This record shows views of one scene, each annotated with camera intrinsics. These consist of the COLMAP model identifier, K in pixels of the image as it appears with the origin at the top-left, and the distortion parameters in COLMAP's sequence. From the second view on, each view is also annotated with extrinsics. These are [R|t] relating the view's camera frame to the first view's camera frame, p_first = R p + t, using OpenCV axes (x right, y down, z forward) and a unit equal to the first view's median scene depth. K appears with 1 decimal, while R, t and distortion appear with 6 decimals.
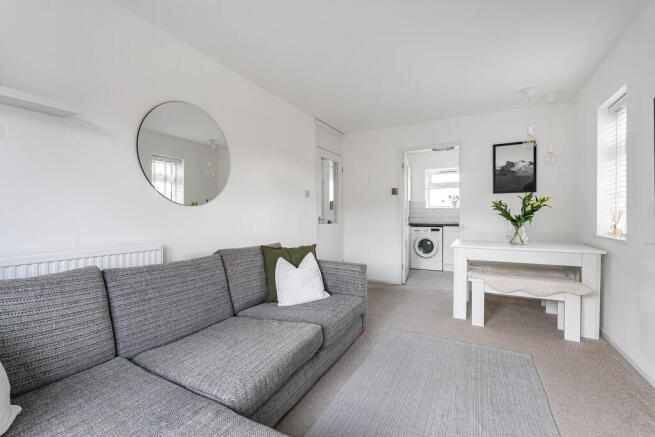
lens RADIAL K [[301.1, 0, 325.0], [0, 301.1, 217.1], [0, 0, 1]] dist [0.001467, 0.000102]
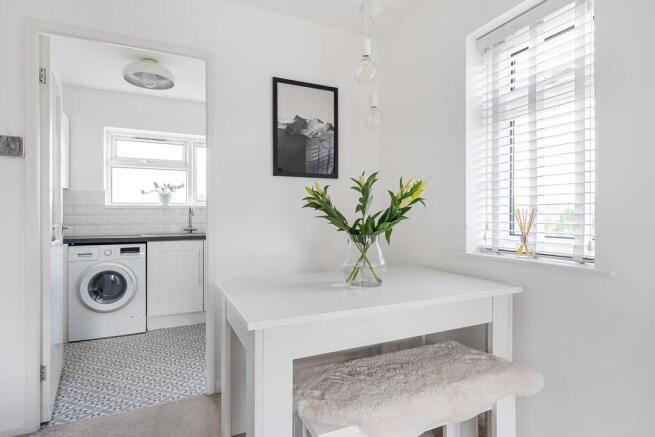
lens RADIAL K [[367.9, 0, 355.6], [0, 367.9, 215.8], [0, 0, 1]] dist [-0.013136, 0.002184]
pose [[0.579963, 0.002452, 0.814639, 0.106205], [0.009051, 0.999914, -0.009453, -0.004040], [-0.814592, 0.012856, 0.579891, 0.394645]]
